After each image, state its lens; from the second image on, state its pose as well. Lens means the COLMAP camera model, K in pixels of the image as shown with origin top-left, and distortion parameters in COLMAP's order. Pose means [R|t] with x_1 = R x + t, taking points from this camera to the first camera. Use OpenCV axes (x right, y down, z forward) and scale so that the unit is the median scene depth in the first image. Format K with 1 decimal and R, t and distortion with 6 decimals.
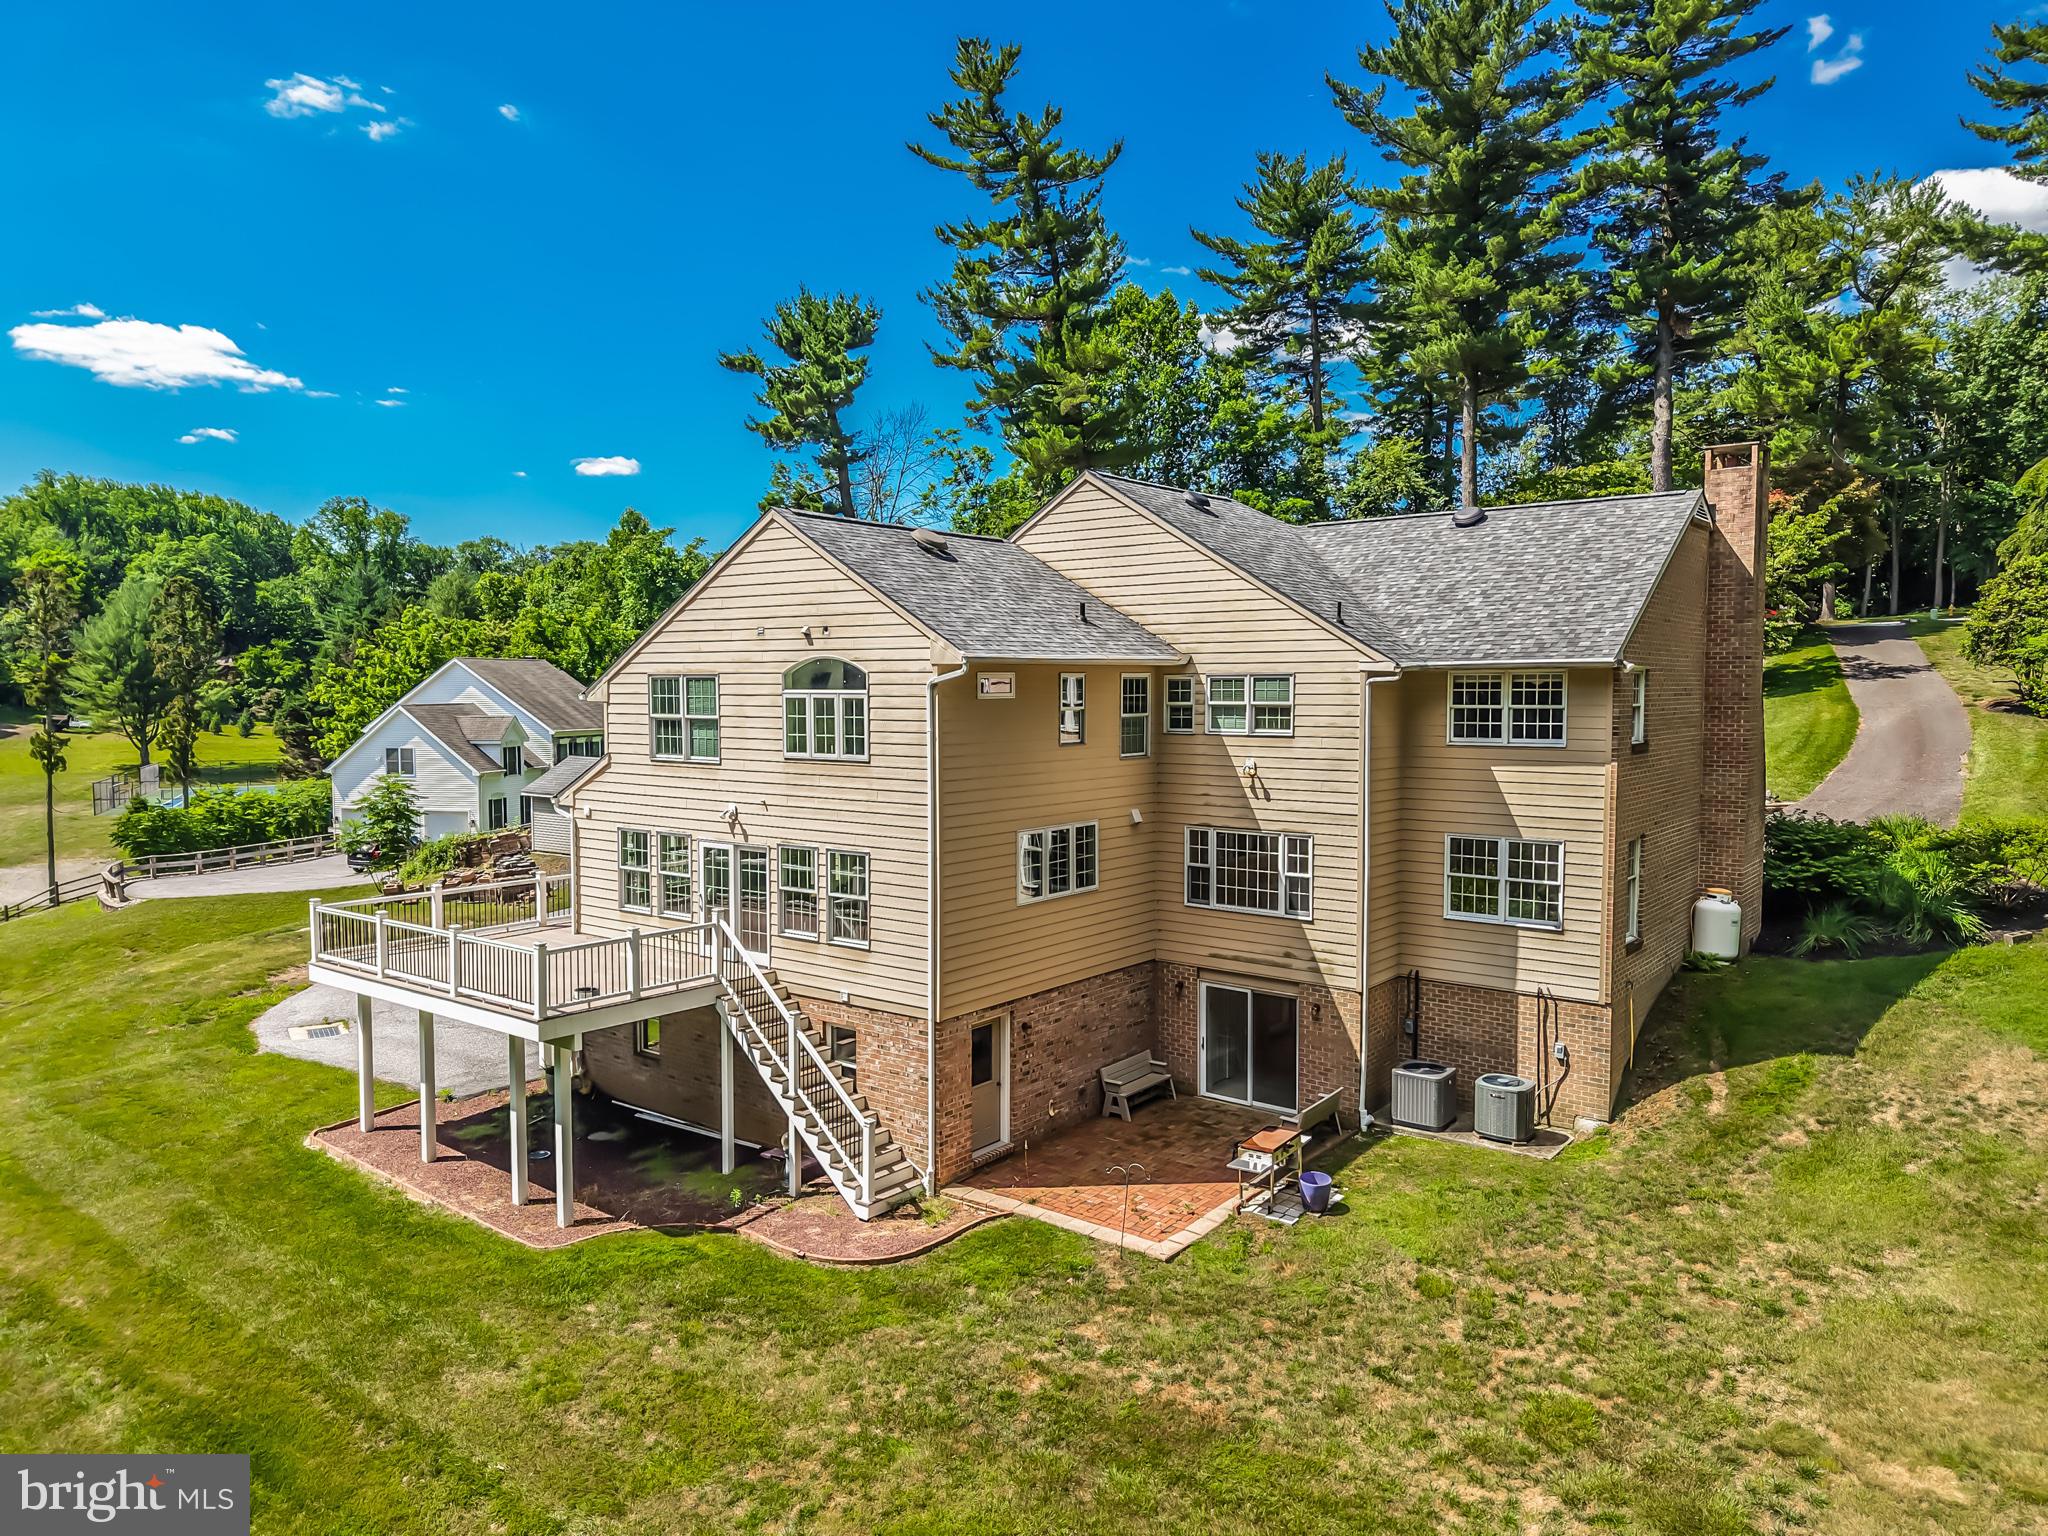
lens RADIAL K [[1316.8, 0, 1024.0], [0, 1316.8, 768.0], [0, 0, 1]] dist [0.078355, -0.104465]
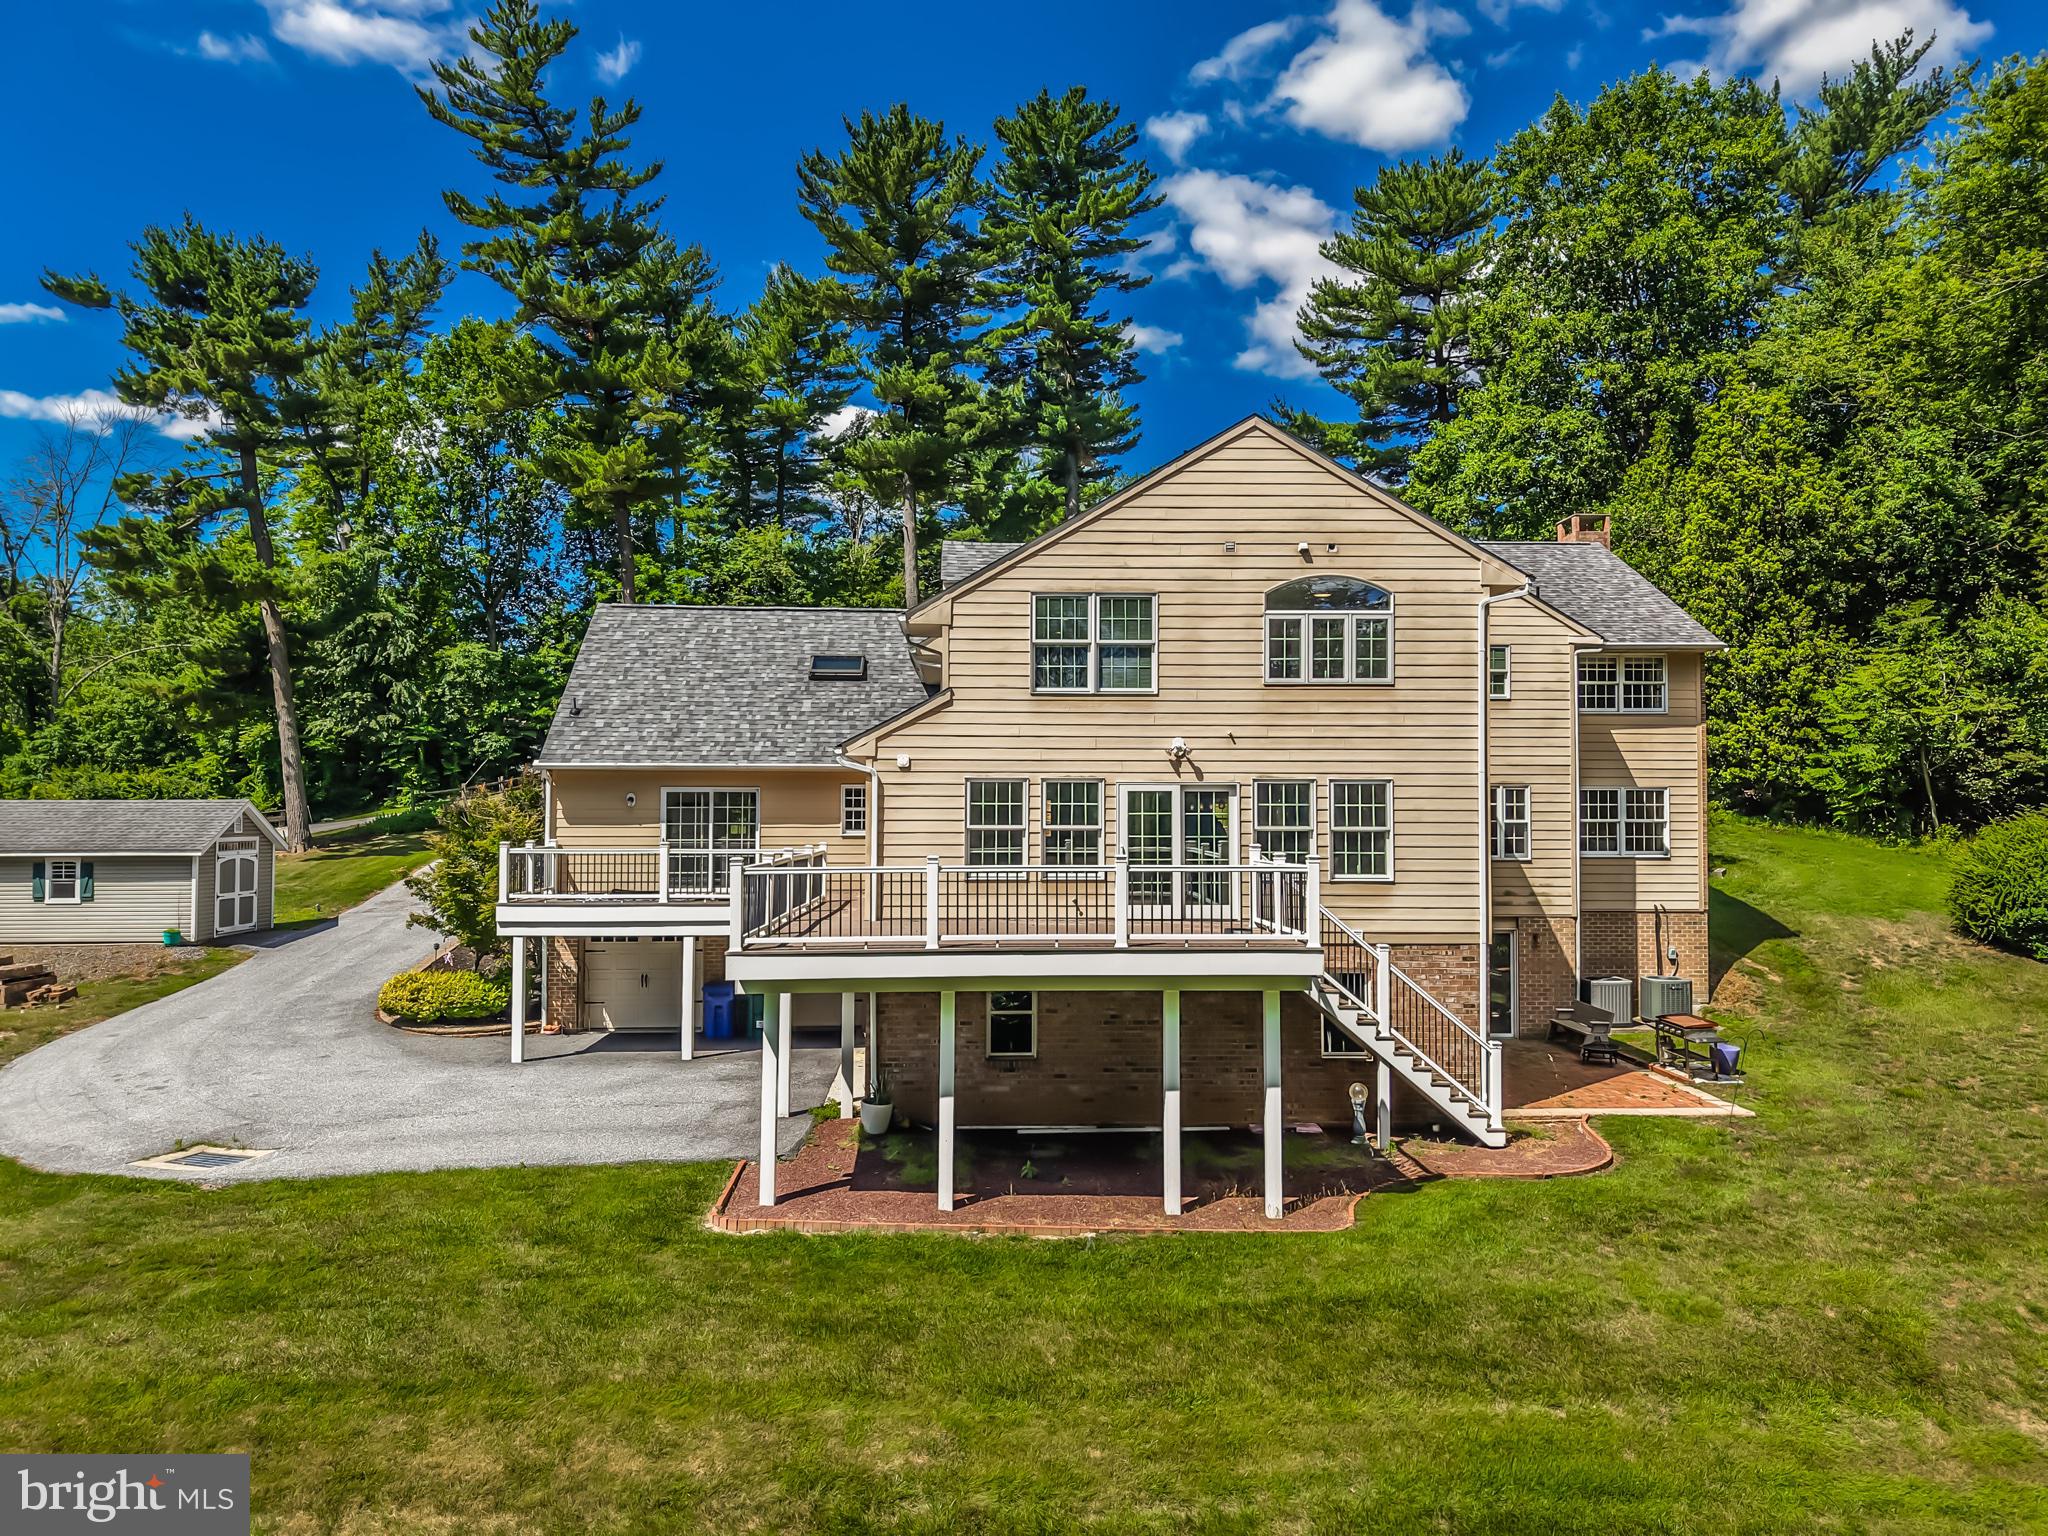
lens RADIAL K [[1316.8, 0, 1024.0], [0, 1316.8, 768.0], [0, 0, 1]] dist [0.078355, -0.104465]
pose [[0.773557, 0.022362, 0.633332, -0.871319], [0.035906, 0.996225, -0.079032, 0.114061], [-0.632709, 0.083876, 0.769834, 0.395751]]
